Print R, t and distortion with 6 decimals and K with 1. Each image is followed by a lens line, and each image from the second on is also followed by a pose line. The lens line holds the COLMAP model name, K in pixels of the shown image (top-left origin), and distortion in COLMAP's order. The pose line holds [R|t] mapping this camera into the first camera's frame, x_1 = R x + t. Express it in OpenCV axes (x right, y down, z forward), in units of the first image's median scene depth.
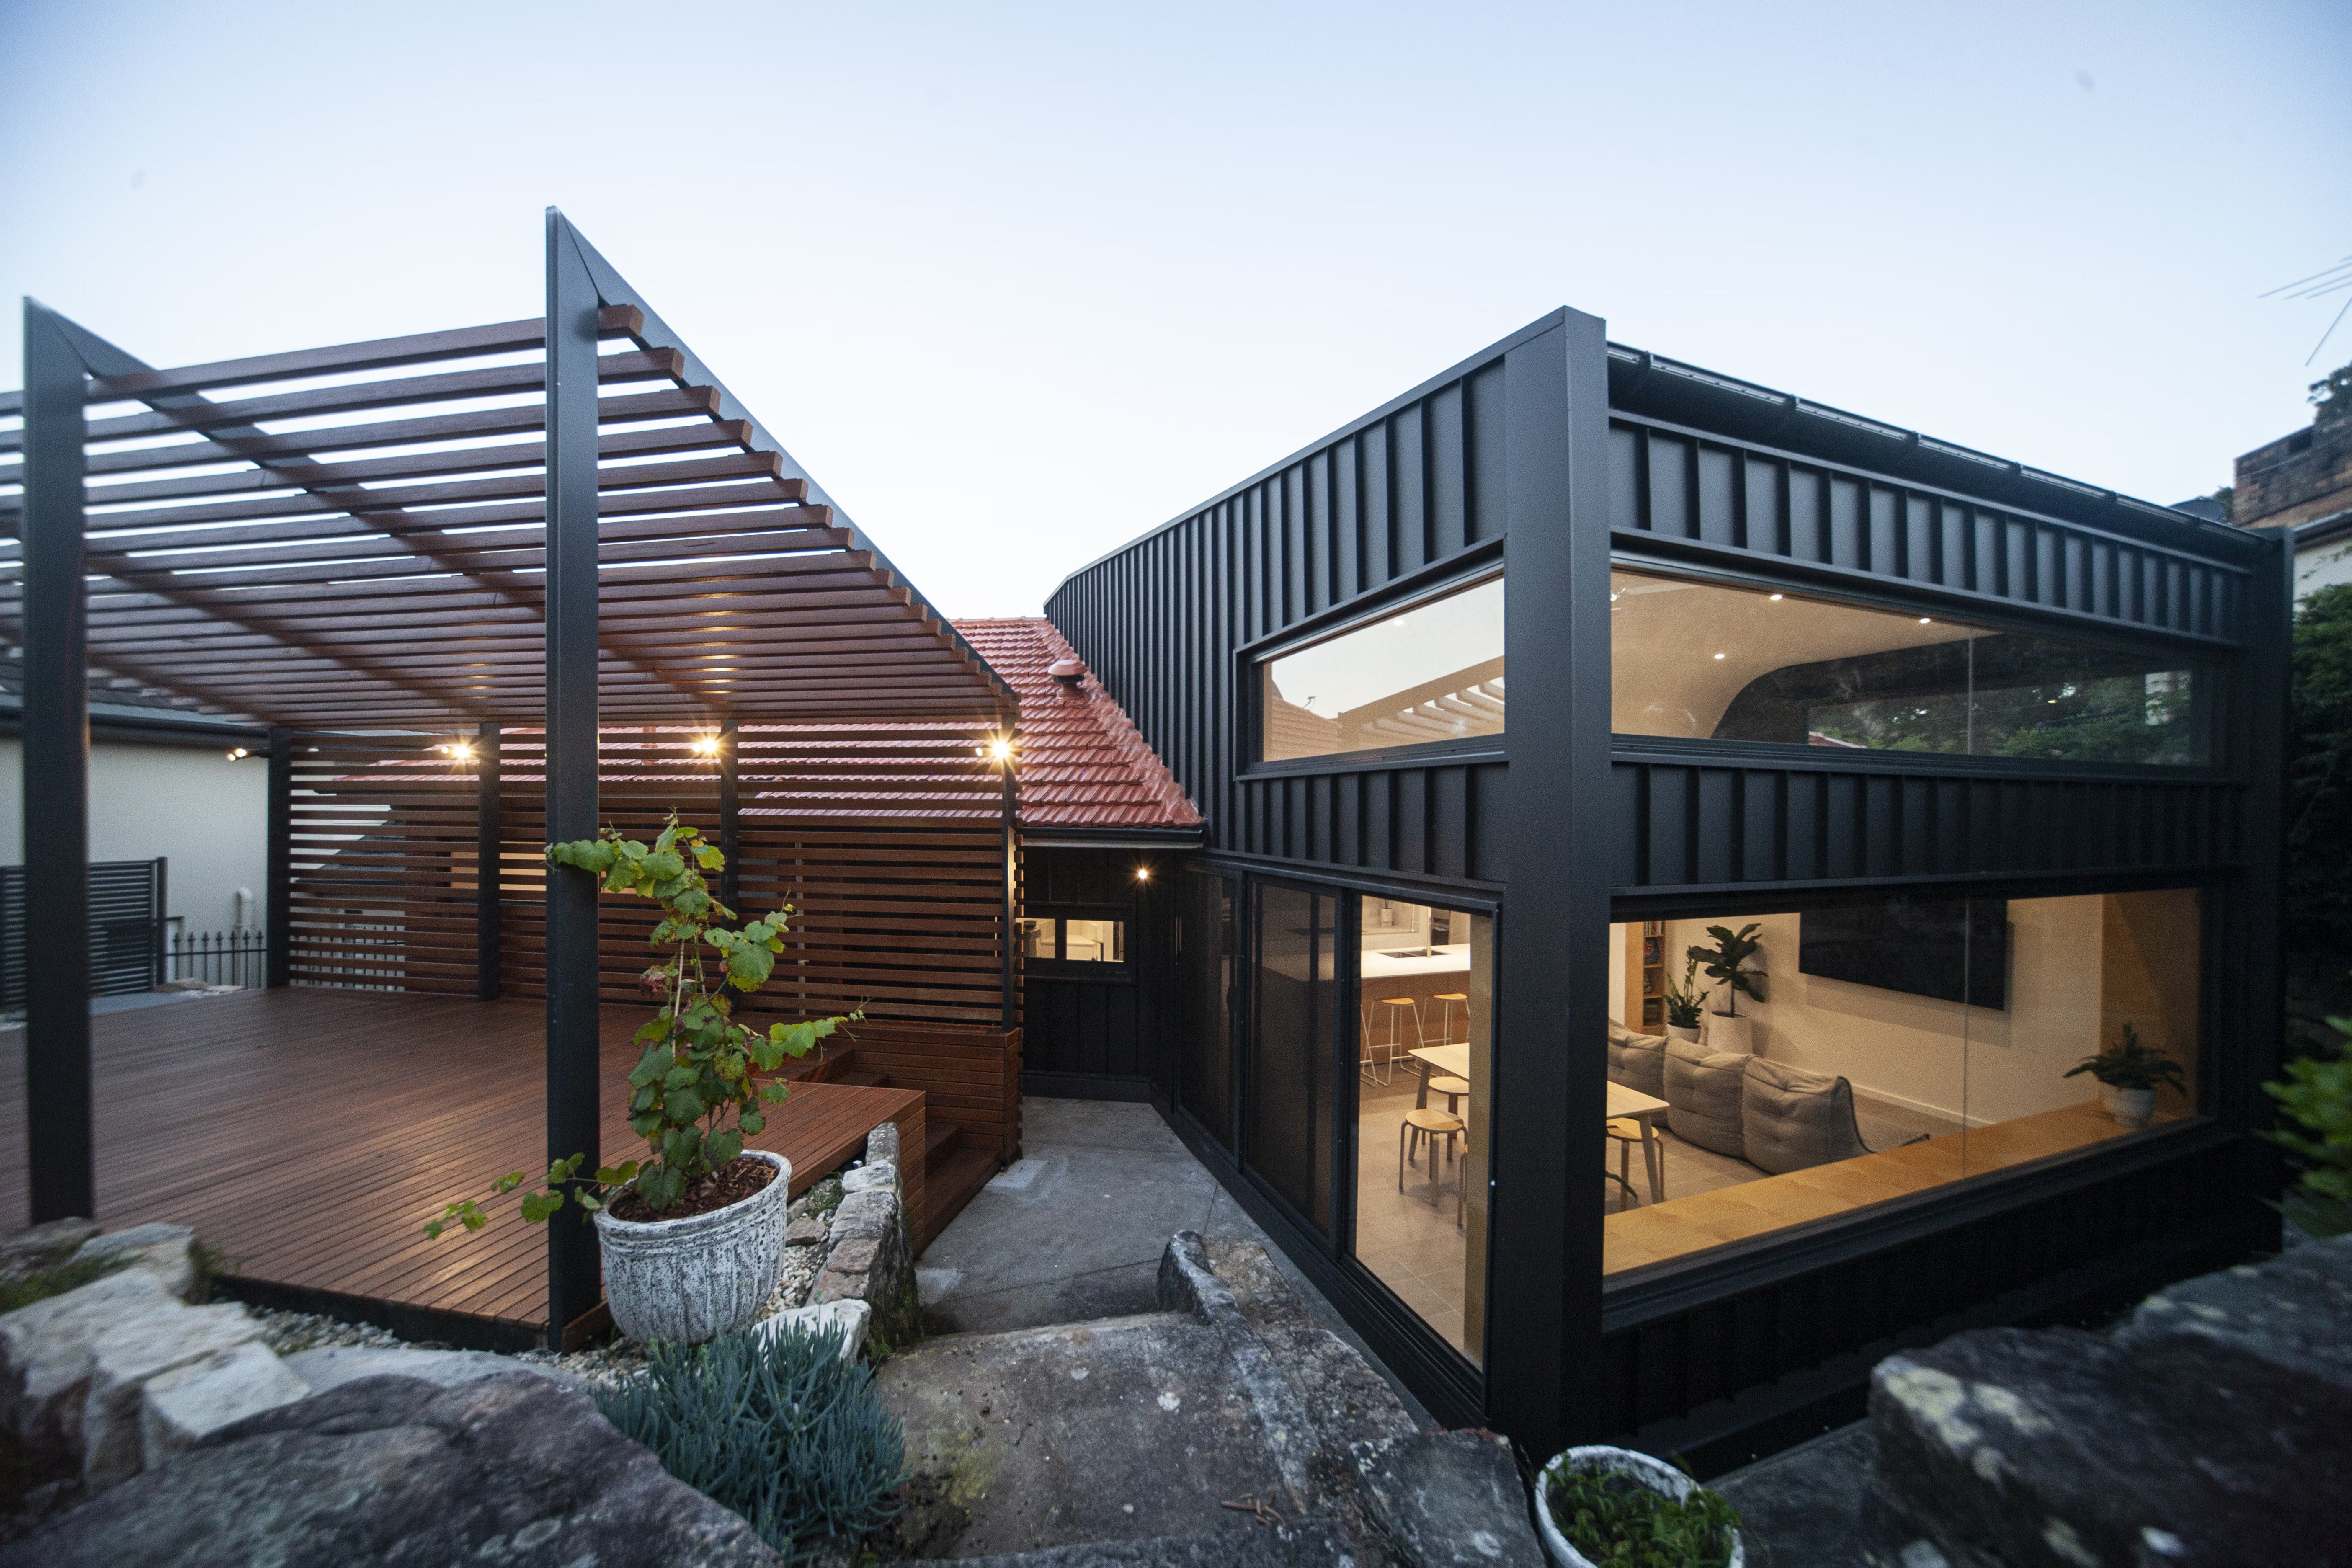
lens RADIAL K [[827.3, 0, 1178.8], [0, 827.3, 830.0], [0, 0, 1]] dist [-0.000754, -0.000128]
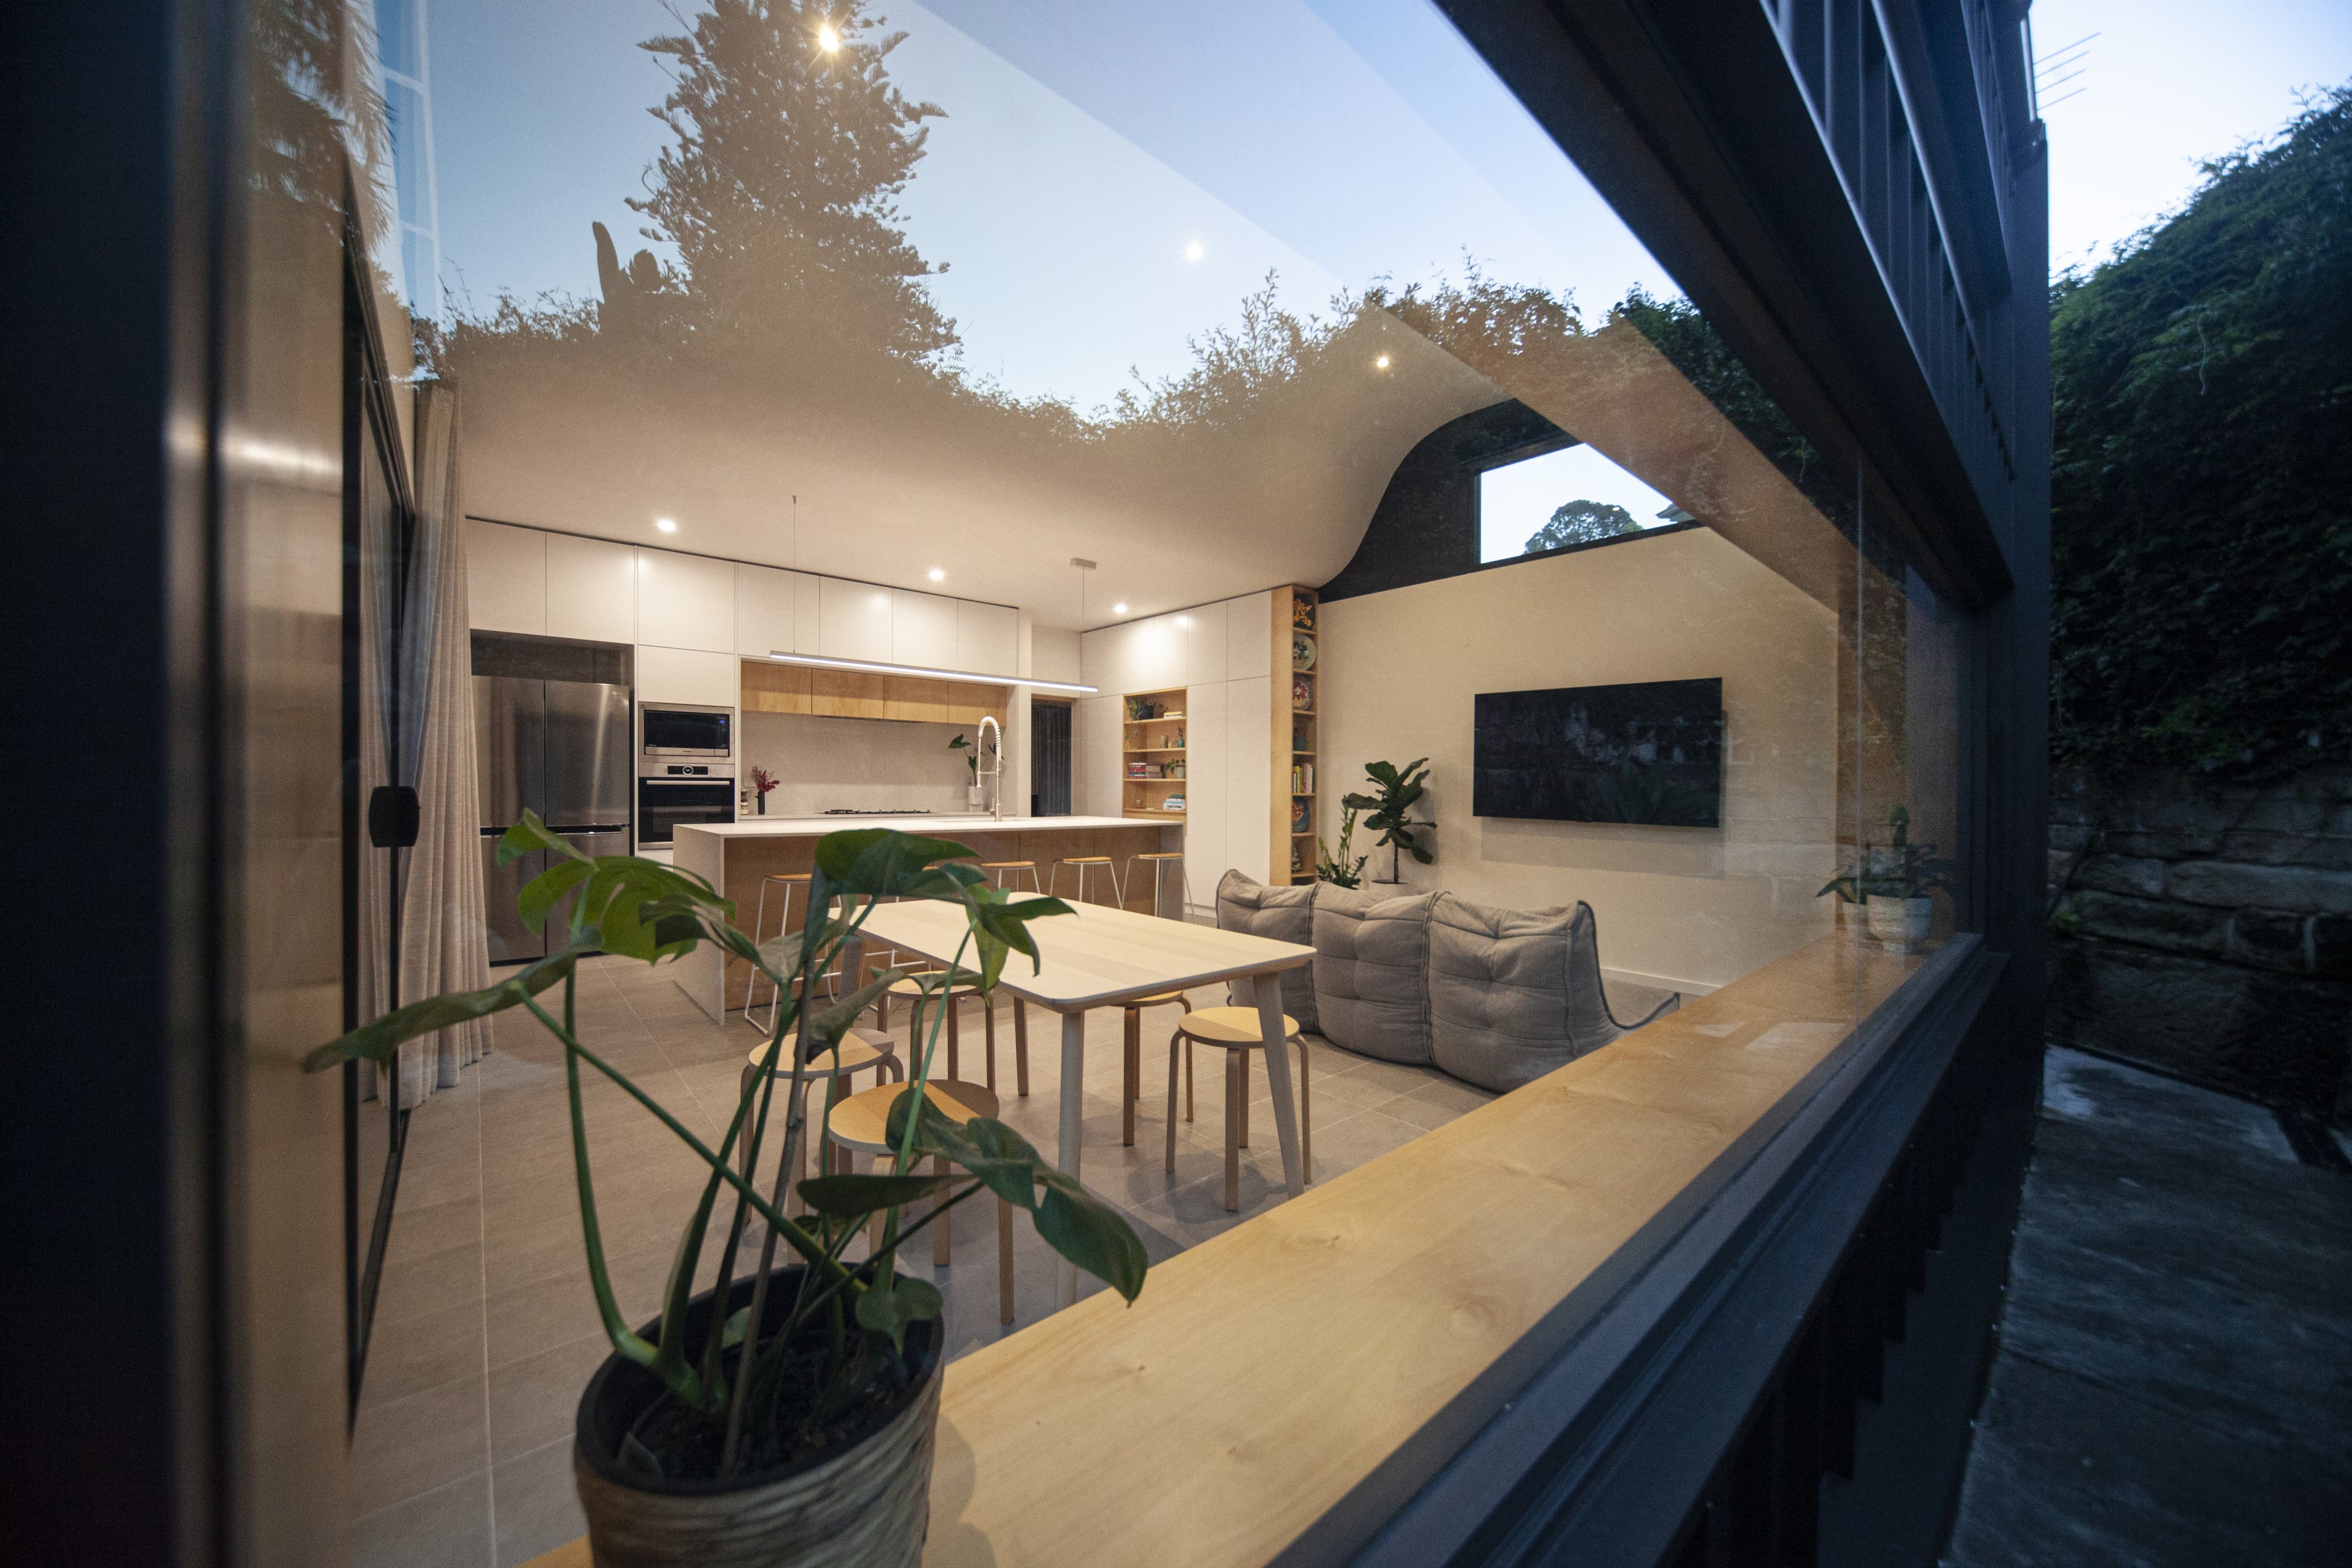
lens RADIAL K [[827.3, 0, 1178.8], [0, 827.3, 830.0], [0, 0, 1]] dist [-0.000754, -0.000128]
pose [[0.935160, -0.015646, 0.353879, 0.299855], [0.006339, 0.999603, 0.027445, 0.205186], [-0.354168, -0.023422, 0.934888, 0.499878]]
